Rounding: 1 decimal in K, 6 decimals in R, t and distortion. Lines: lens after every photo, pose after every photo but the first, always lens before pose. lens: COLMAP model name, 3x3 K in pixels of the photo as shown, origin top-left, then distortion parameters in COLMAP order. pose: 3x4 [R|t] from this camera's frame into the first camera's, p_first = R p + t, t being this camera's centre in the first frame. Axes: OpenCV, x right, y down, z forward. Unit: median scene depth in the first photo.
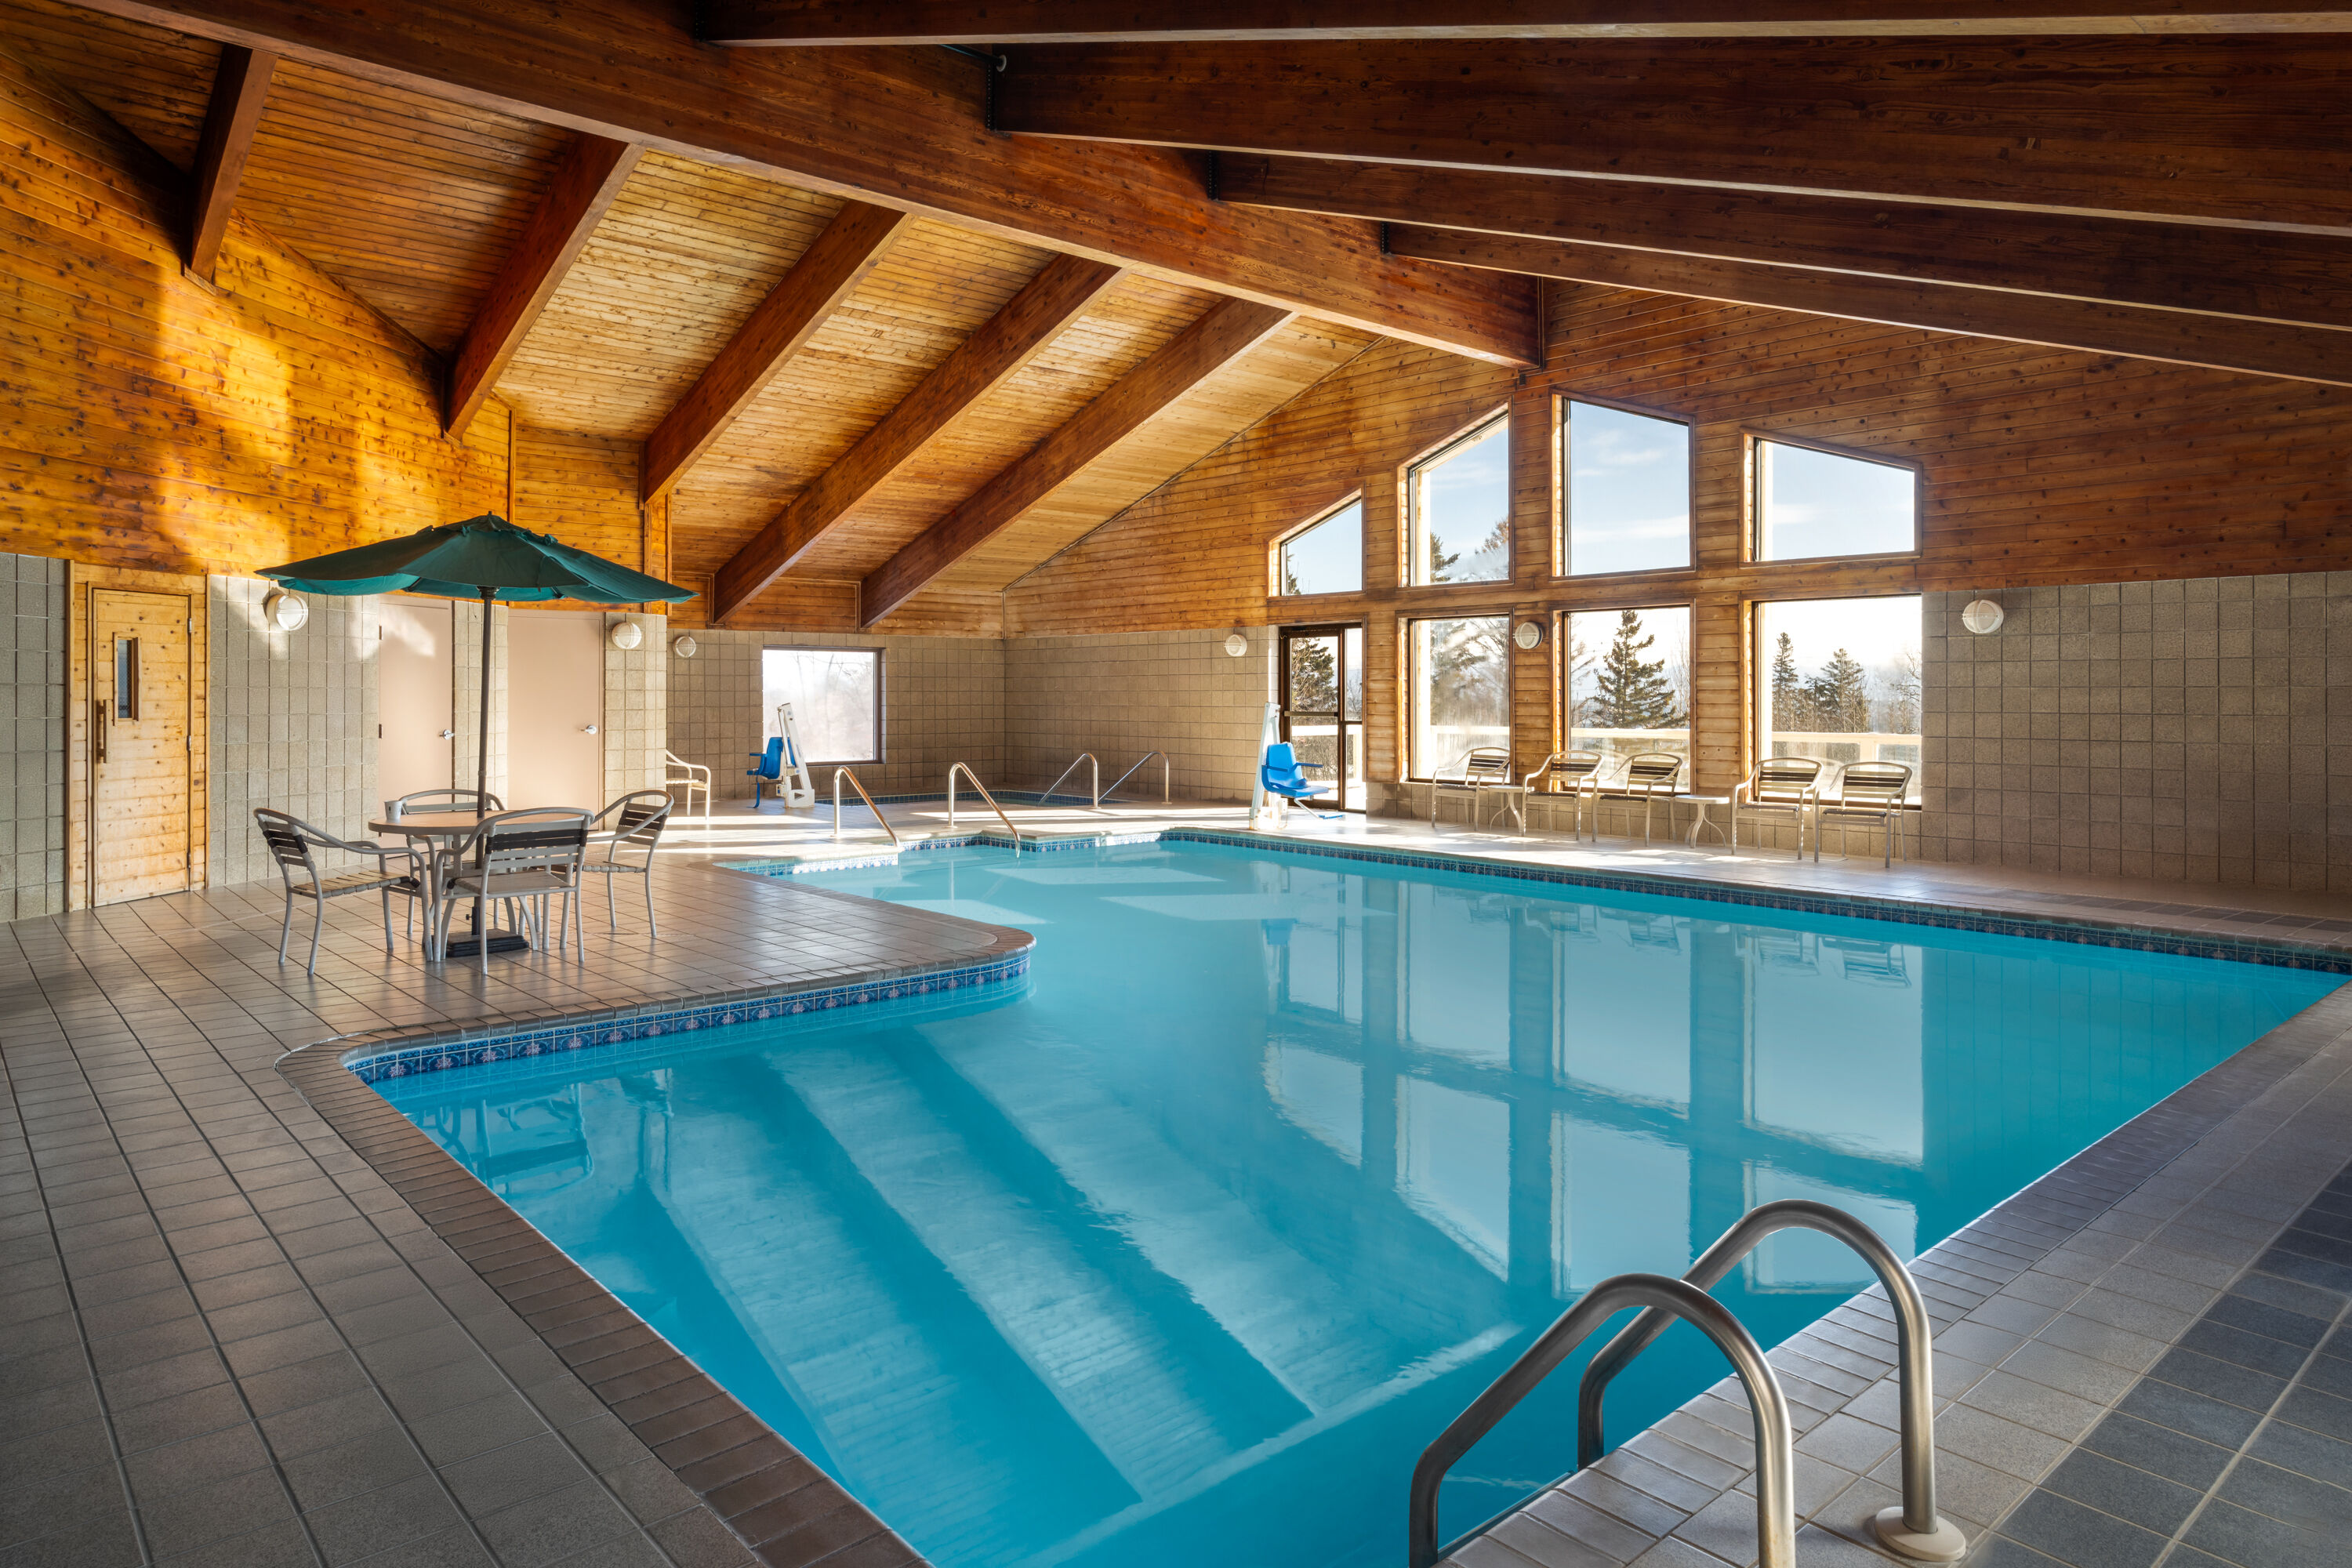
lens RADIAL K [[1445.8, 0, 1176.8], [0, 1445.8, 695.2], [0, 0, 1]] dist [0.000051, -0.000007]
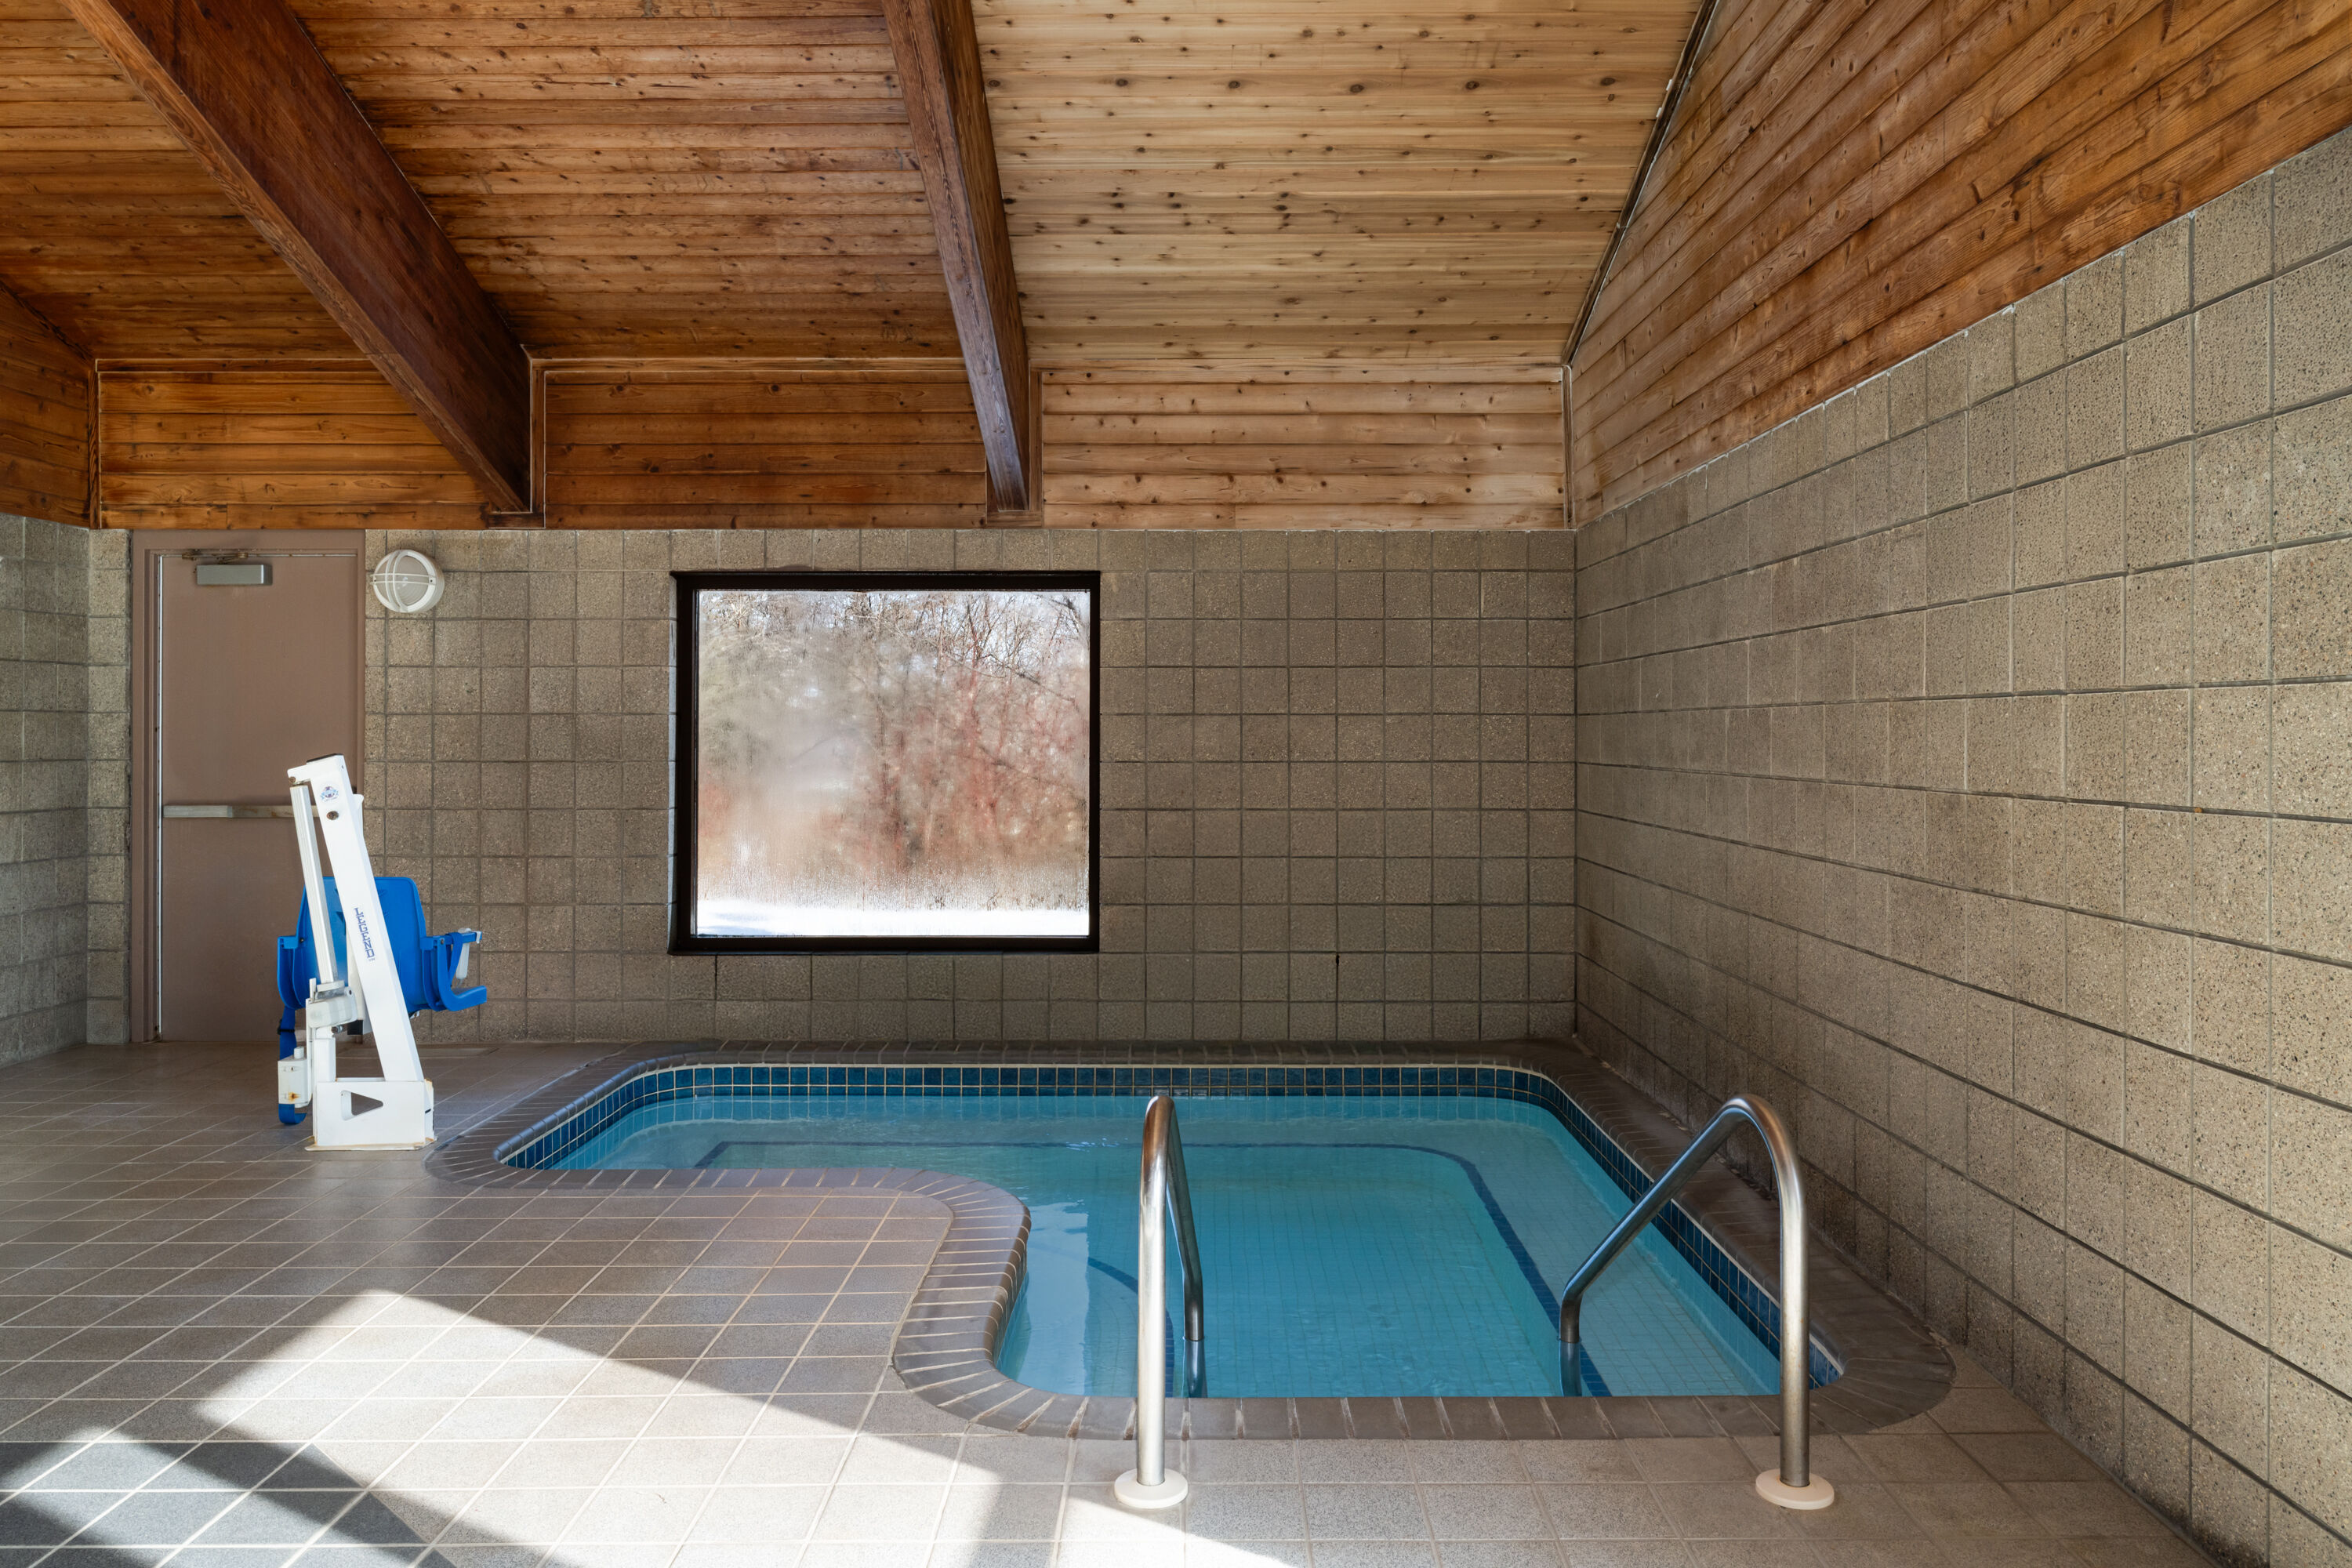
lens RADIAL K [[1729.1, 0, 1178.5], [0, 1729.1, 729.2], [0, 0, 1]] dist [0.000386, -0.000024]
pose [[0.743800, -0.000103, -0.668402, 0.054788], [-0.001060, 0.999999, -0.001334, 0.000843], [0.668401, 0.001700, 0.743799, 0.749149]]
